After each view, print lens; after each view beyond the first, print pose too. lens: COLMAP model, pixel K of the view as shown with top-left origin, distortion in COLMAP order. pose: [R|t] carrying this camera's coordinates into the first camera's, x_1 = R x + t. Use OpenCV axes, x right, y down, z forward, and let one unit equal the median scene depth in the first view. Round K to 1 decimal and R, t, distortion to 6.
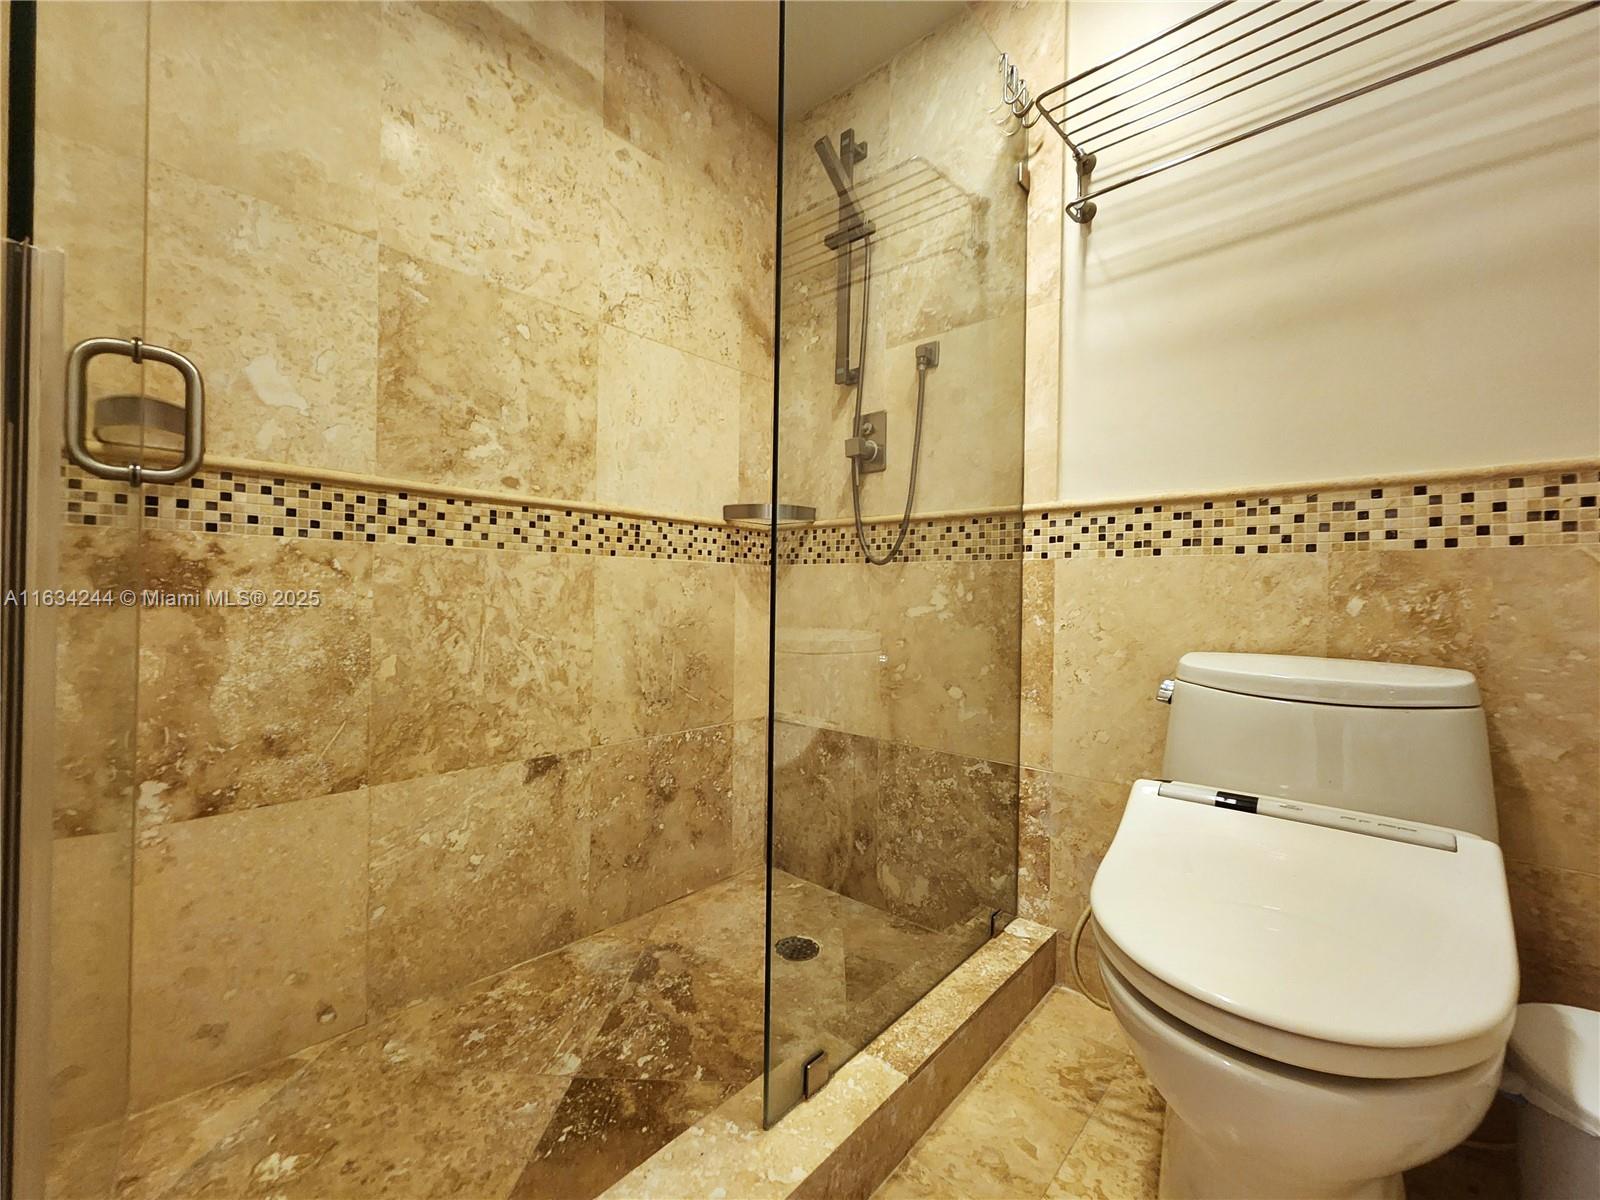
lens RADIAL K [[657.5, 0, 800.0], [0, 657.5, 600.0], [0, 0, 1]] dist [0.006940, 0.000318]
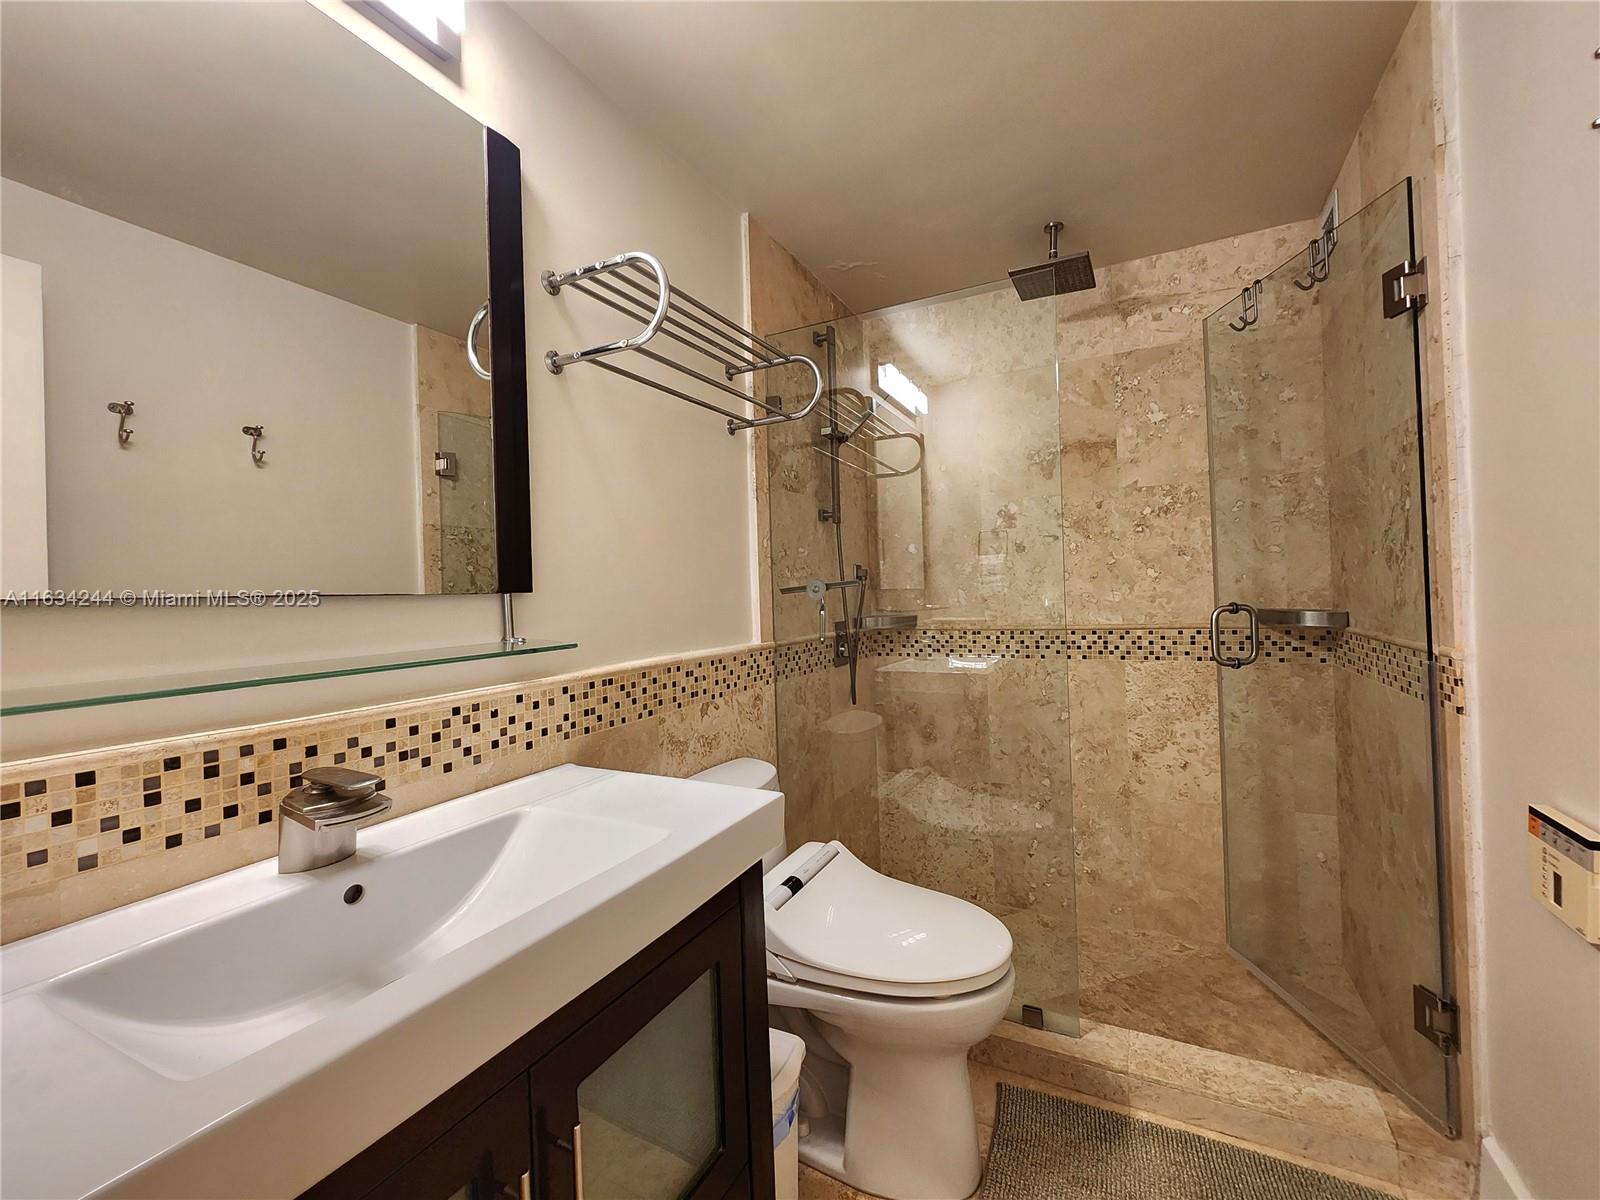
lens RADIAL K [[657.5, 0, 800.0], [0, 657.5, 600.0], [0, 0, 1]] dist [0.006940, 0.000318]
pose [[-0.211034, 0.188861, 0.959060, -0.662247], [0.313054, 0.942535, -0.116721, -0.044599], [-0.925992, 0.275606, -0.258030, 1.018237]]
